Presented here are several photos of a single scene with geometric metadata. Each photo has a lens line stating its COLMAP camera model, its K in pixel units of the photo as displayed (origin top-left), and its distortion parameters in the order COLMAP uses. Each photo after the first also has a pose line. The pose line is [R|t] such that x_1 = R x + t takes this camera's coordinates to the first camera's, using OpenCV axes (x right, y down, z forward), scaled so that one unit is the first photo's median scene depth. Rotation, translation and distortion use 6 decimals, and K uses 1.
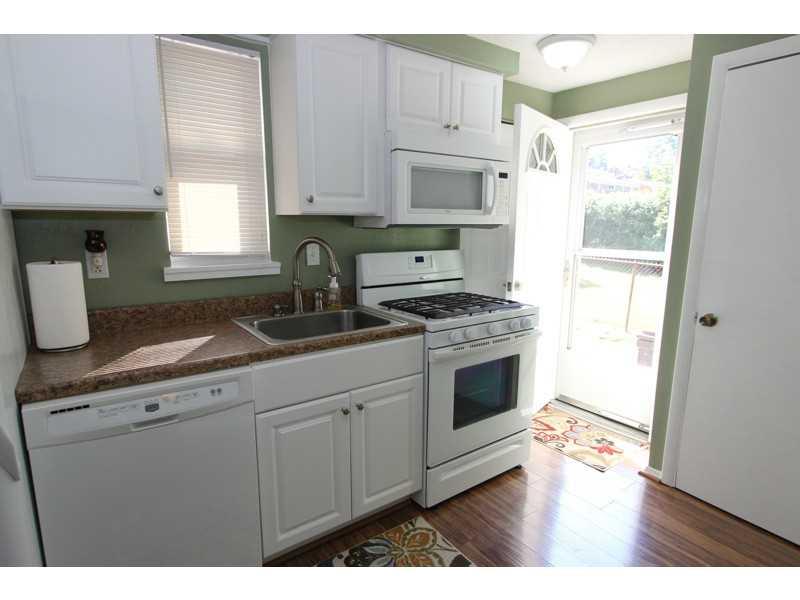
lens RADIAL K [[437.1, 0, 403.6], [0, 437.1, 303.4], [0, 0, 1]] dist [-0.008845, 0.003775]
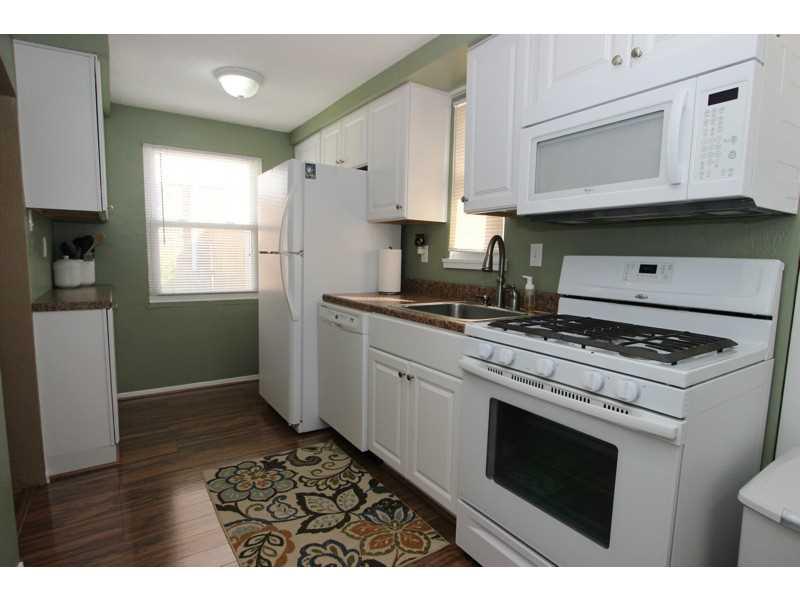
lens RADIAL K [[437.1, 0, 400.3], [0, 437.1, 303.2], [0, 0, 1]] dist [-0.008845, 0.003775]
pose [[-0.037854, 0.104742, -0.993779, 1.003084], [-0.200899, 0.973389, 0.110246, -0.069859], [0.978880, 0.203822, -0.015804, 0.952419]]
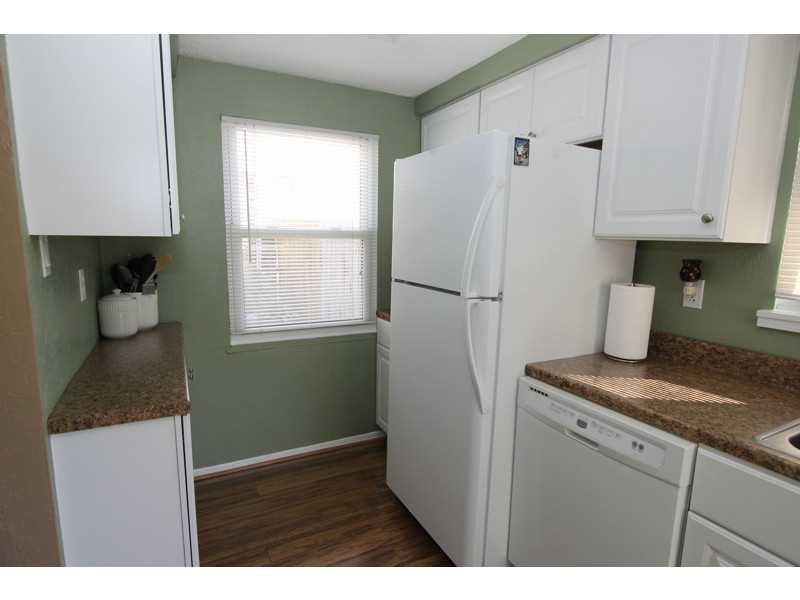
lens RADIAL K [[437.1, 0, 400.0], [0, 437.1, 305.6], [0, 0, 1]] dist [-0.008845, 0.003775]
pose [[-0.139126, 0.146973, -0.979307, 0.357433], [-0.200185, 0.964334, 0.173165, -0.099088], [0.969830, 0.220135, -0.104742, 0.451669]]
